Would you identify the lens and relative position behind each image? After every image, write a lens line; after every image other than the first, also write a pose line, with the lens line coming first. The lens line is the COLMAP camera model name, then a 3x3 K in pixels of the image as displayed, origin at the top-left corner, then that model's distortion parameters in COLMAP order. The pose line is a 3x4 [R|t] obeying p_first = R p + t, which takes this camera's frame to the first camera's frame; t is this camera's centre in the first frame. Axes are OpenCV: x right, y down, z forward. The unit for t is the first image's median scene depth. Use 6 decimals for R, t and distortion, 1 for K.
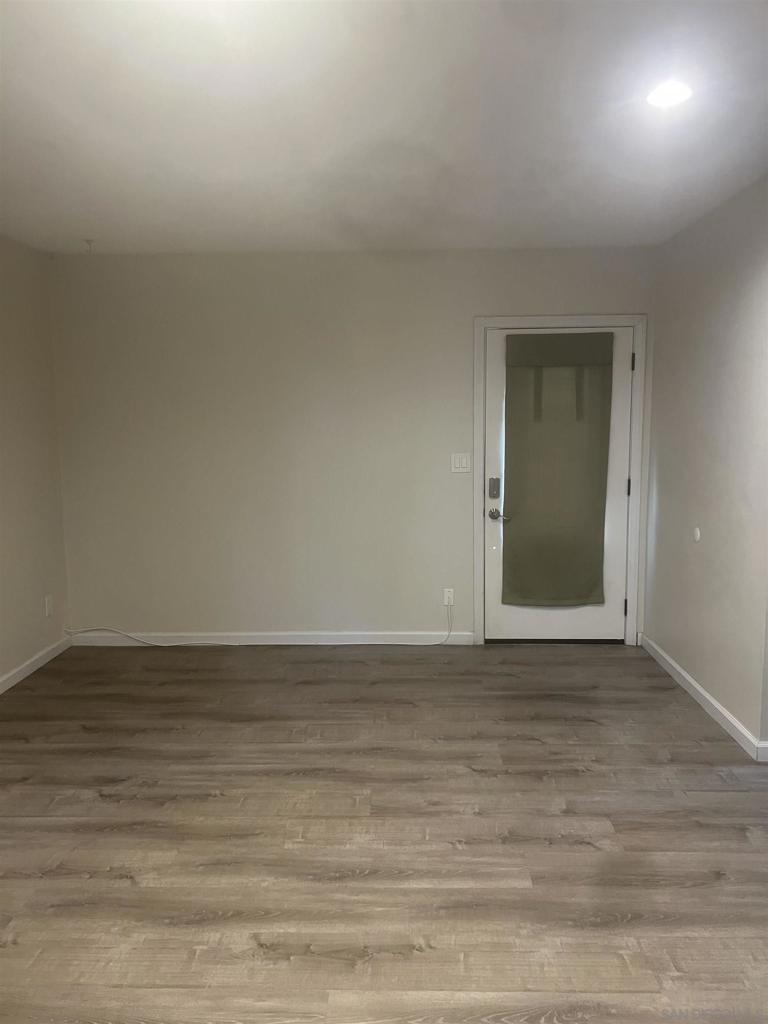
lens RADIAL K [[783.3, 0, 385.0], [0, 783.3, 512.1], [0, 0, 1]] dist [0.011032, -0.003183]
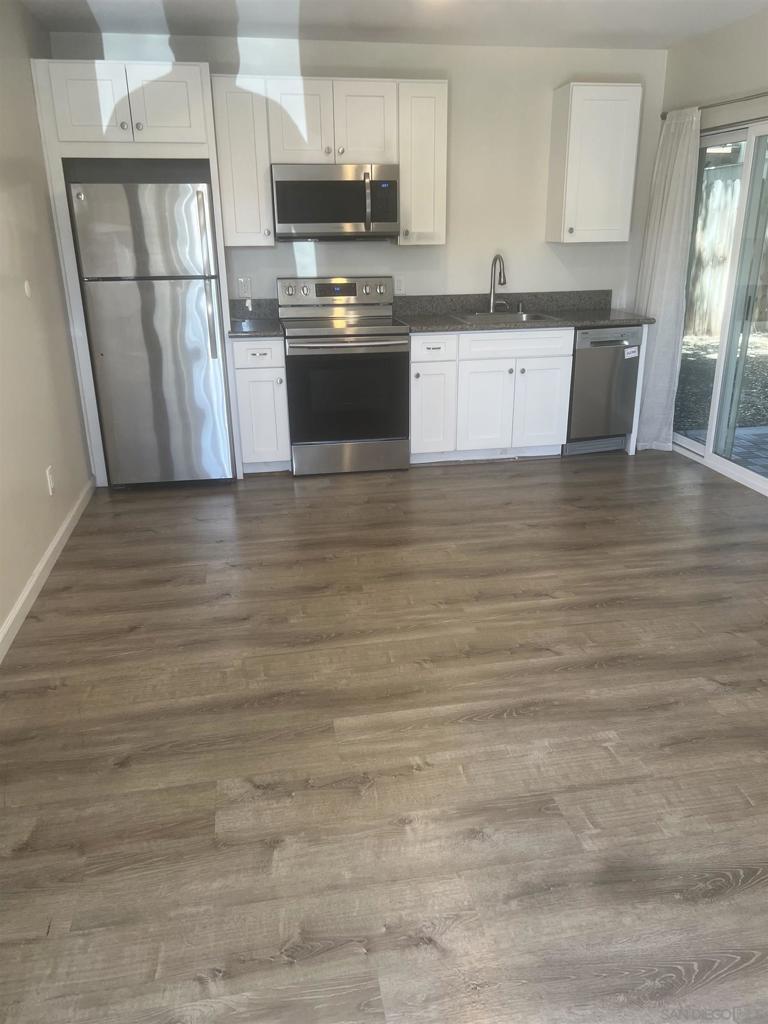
lens RADIAL K [[783.3, 0, 384.4], [0, 783.3, 512.7], [0, 0, 1]] dist [0.011032, -0.003183]
pose [[-0.978870, 0.083414, -0.186697, 0.270960], [-0.010097, 0.892186, 0.451555, -0.183618], [0.204234, 0.443899, -0.872492, 1.655569]]
